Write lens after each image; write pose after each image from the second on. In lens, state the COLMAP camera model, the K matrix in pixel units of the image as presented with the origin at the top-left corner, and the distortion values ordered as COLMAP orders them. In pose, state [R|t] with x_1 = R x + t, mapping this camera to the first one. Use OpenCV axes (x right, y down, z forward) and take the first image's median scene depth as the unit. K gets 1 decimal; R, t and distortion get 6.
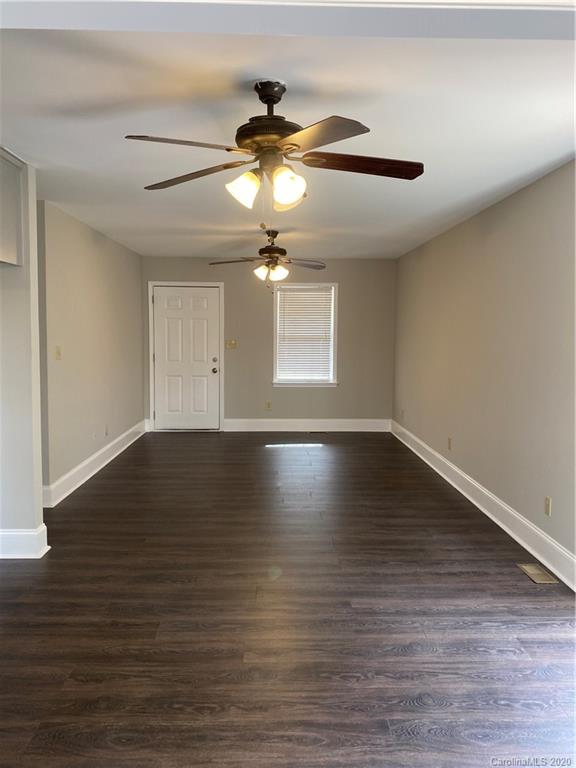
lens RADIAL K [[595.2, 0, 288.1], [0, 595.2, 400.7], [0, 0, 1]] dist [-0.014355, -0.007962]
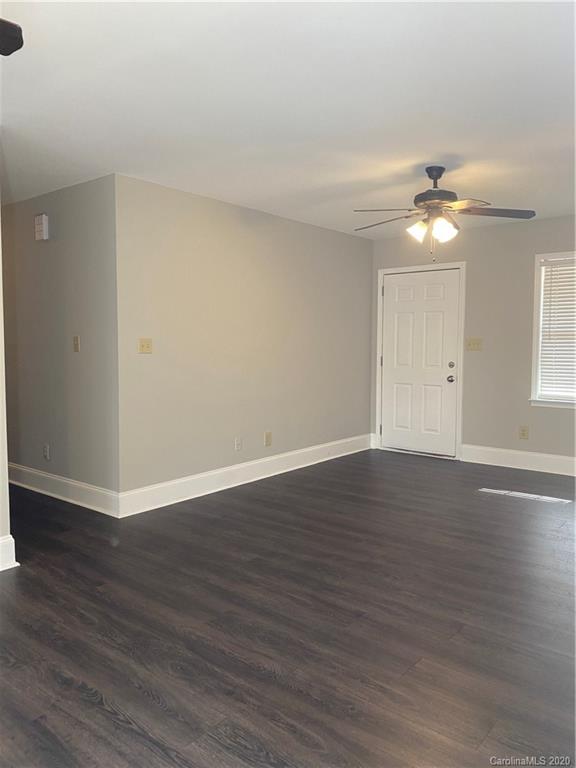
lens RADIAL K [[578.4, 0, 288.0], [0, 578.4, 384.0], [0, 0, 1]] dist [0.069510, -0.001595]
pose [[0.734212, 0.045521, -0.677393, 0.229107], [-0.079644, 0.996635, -0.019351, -0.013267], [0.674233, 0.068158, 0.735367, 0.315166]]
